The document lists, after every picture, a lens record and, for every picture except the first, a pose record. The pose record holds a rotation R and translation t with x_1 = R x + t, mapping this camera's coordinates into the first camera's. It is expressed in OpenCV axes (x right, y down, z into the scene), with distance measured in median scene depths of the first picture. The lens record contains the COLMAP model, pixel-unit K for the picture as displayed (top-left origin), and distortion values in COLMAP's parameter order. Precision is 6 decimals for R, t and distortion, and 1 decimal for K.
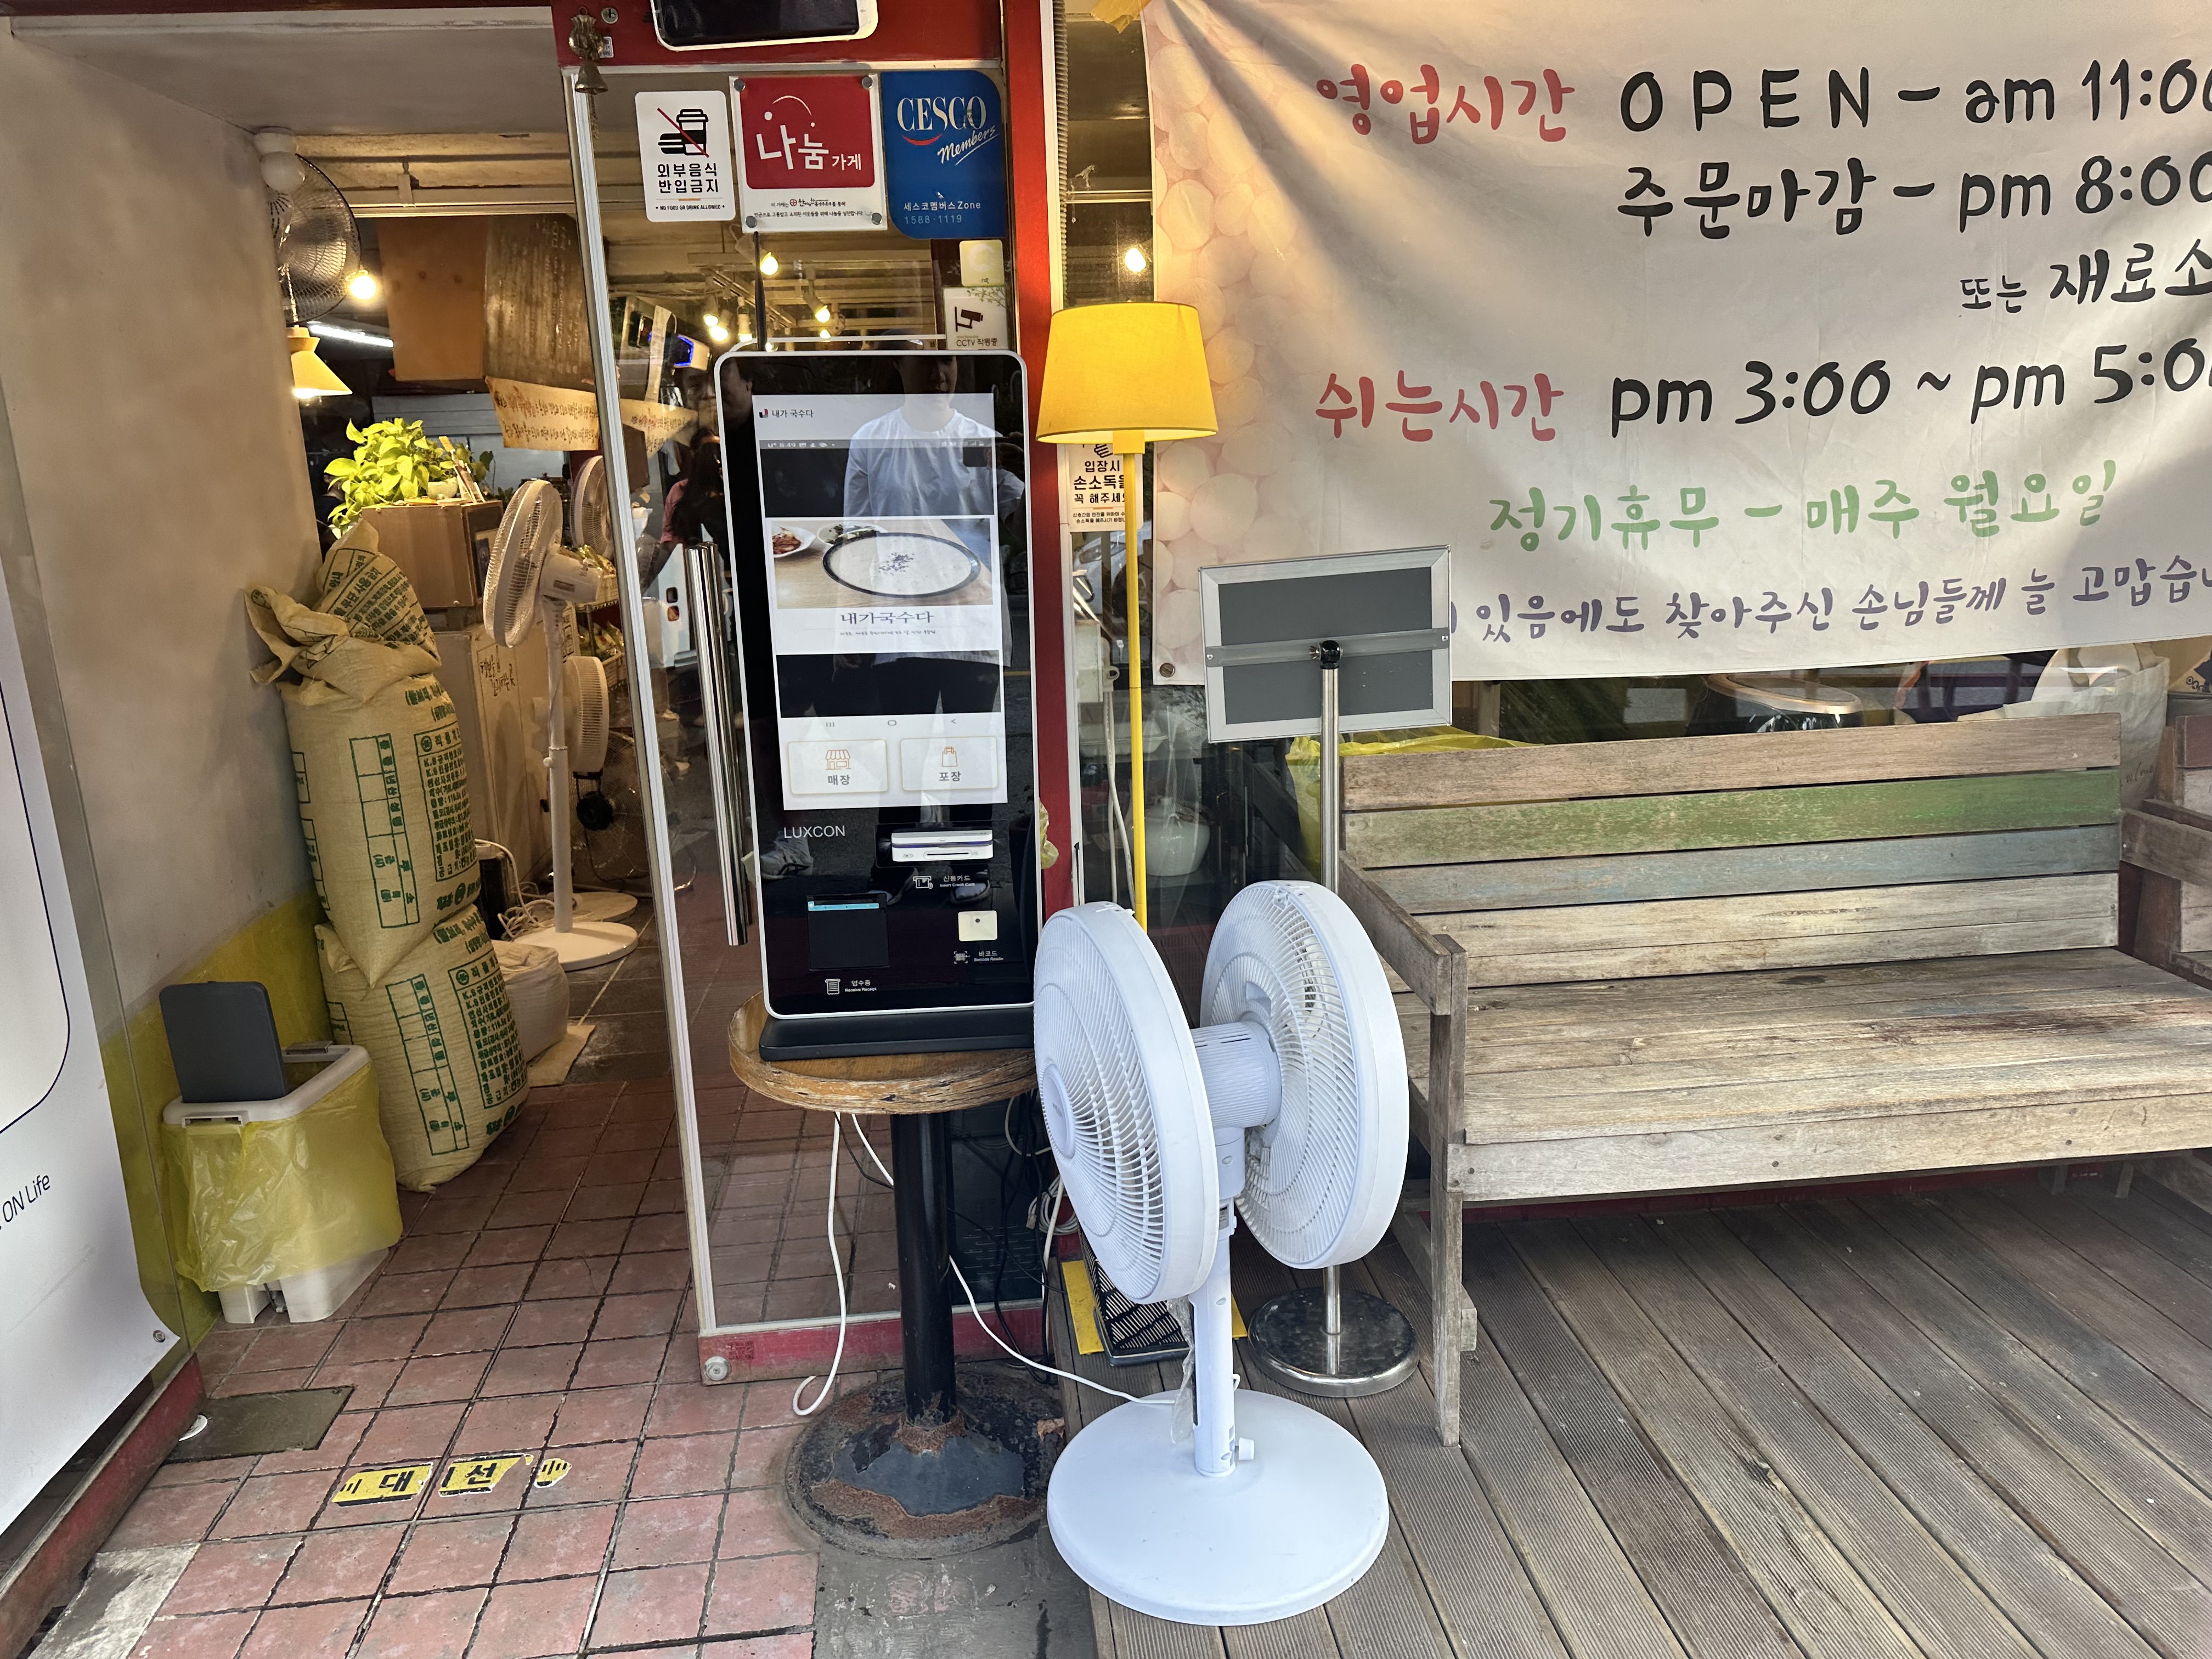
lens RADIAL K [[1378.4, 0, 1106.0], [0, 1378.4, 829.5], [0, 0, 1]] dist [0.030938, -0.037621]
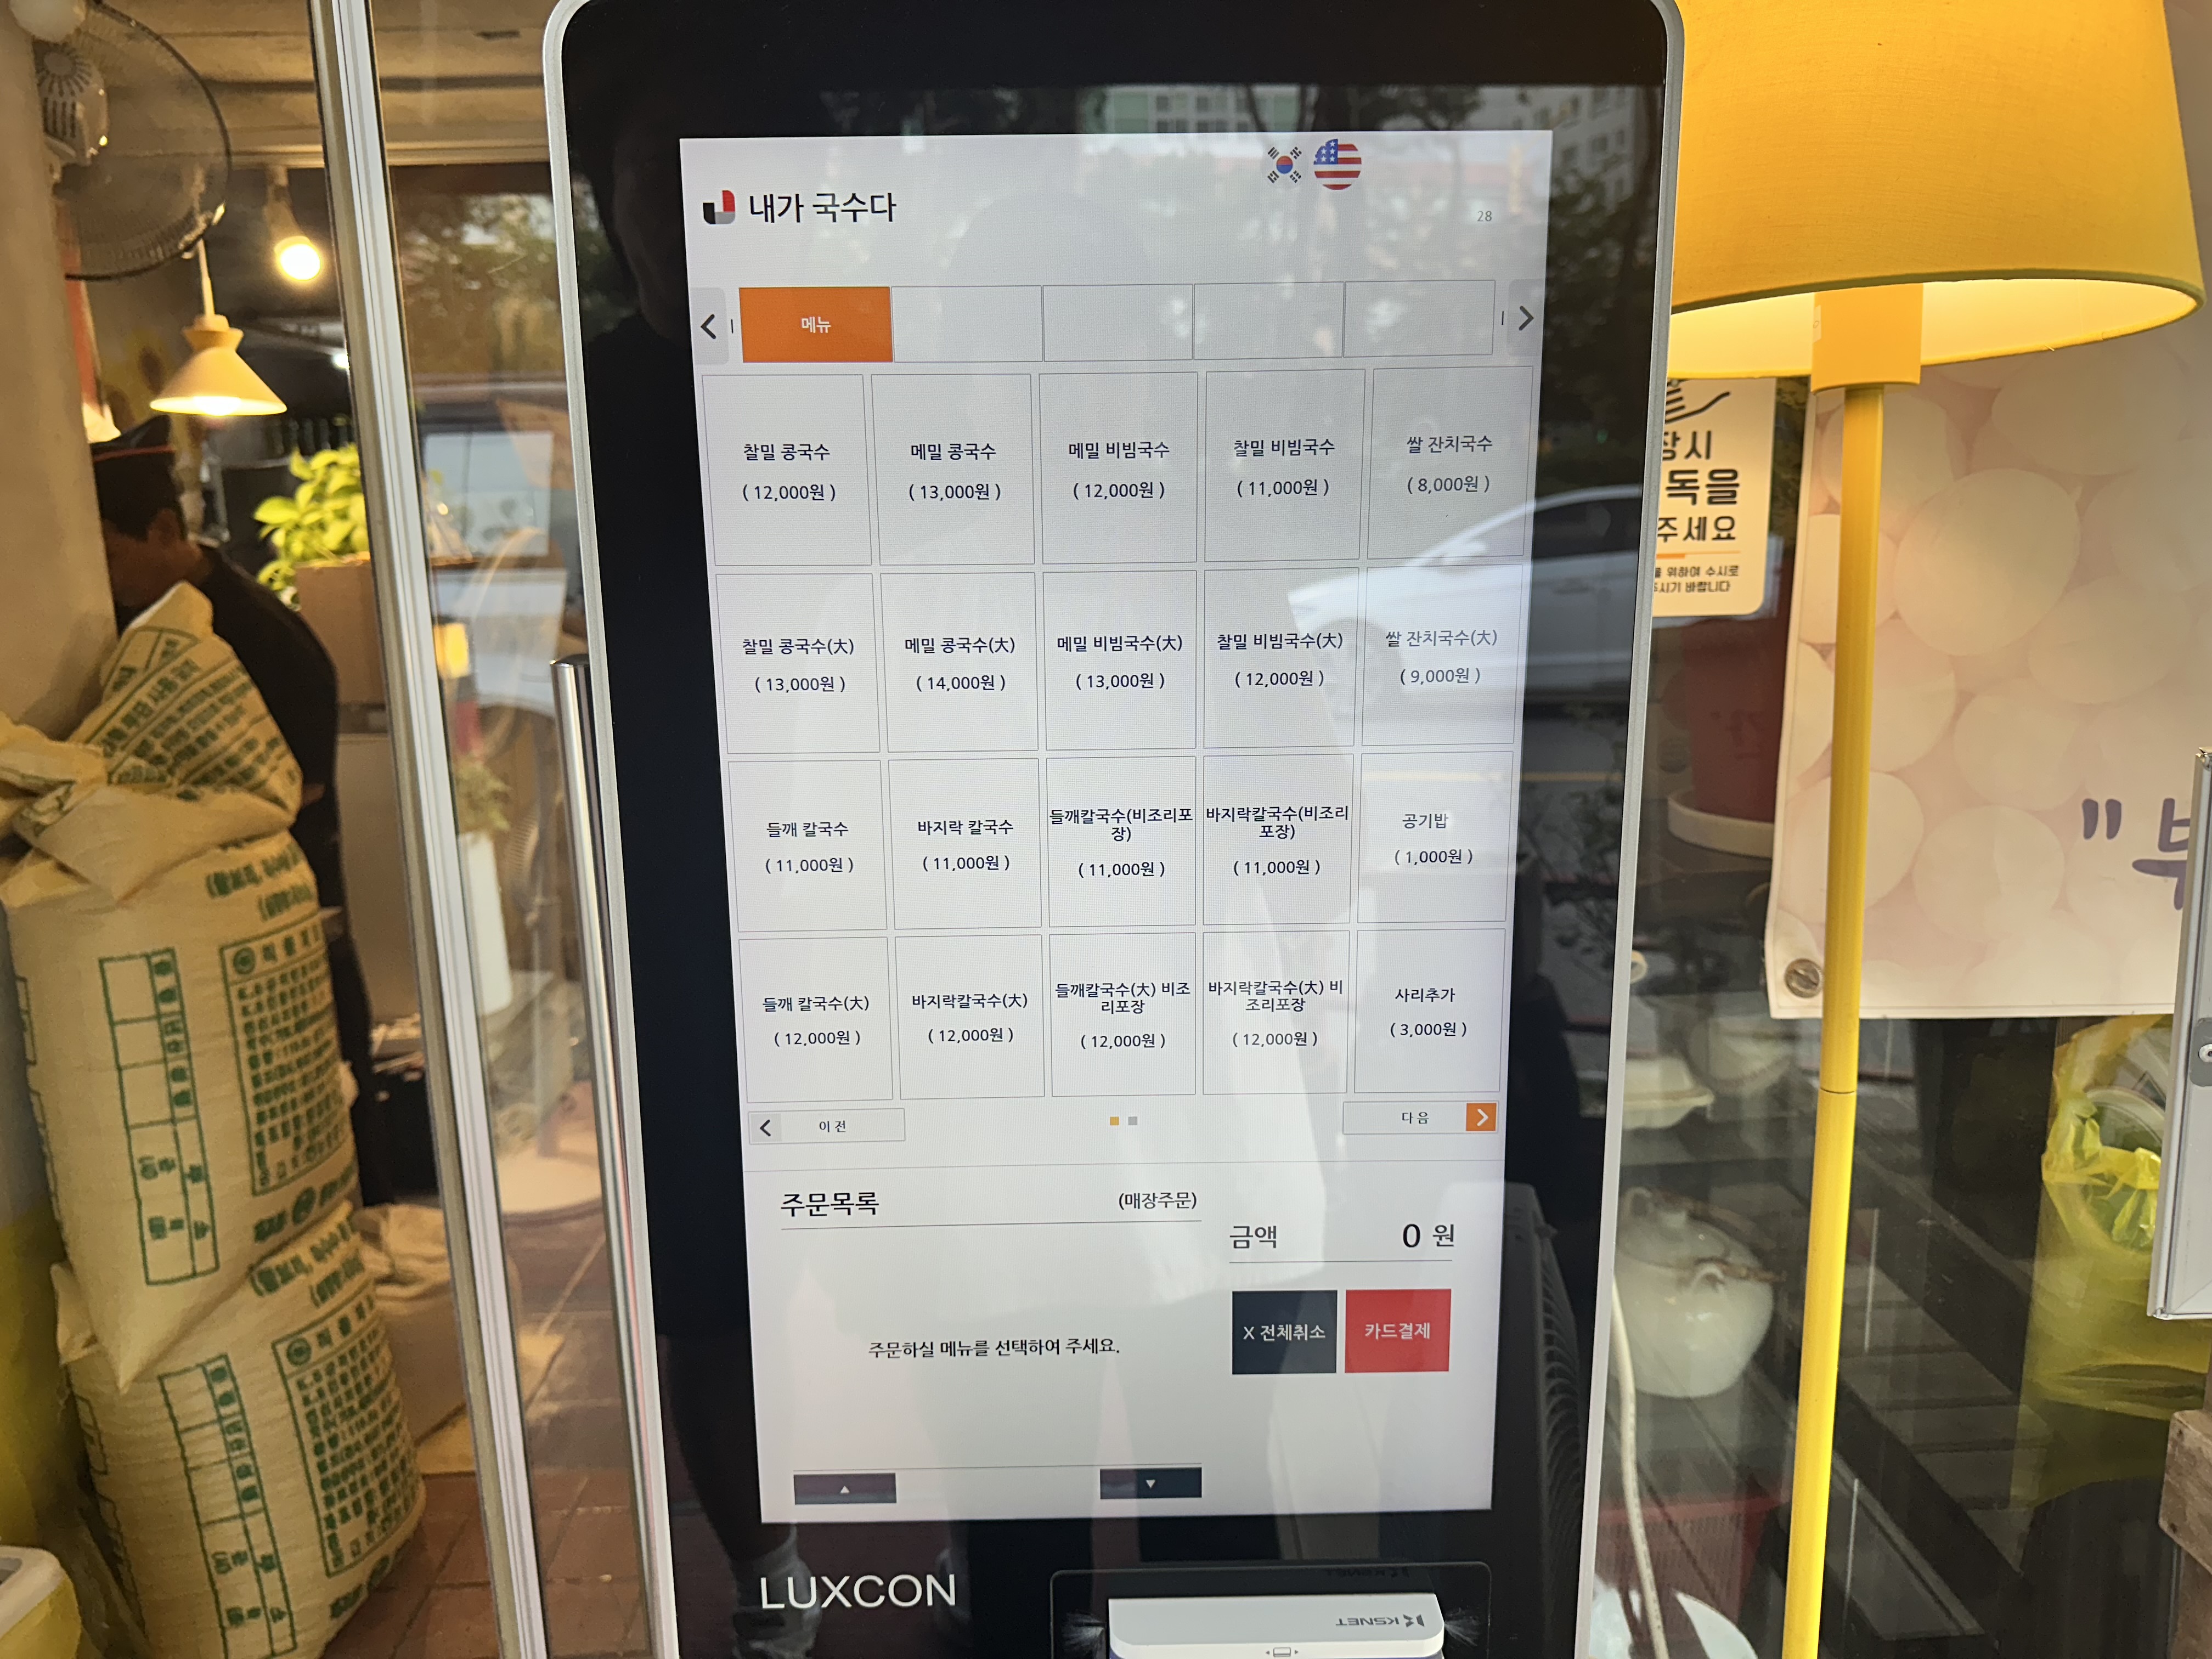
lens RADIAL K [[1378.4, 0, 1106.0], [0, 1378.4, 829.5], [0, 0, 1]] dist [0.030938, -0.037621]
pose [[0.997401, 0.018416, -0.069650, -0.086754], [-0.021648, 0.998709, -0.045942, -0.096902], [0.068714, 0.047331, 0.996513, 0.433108]]
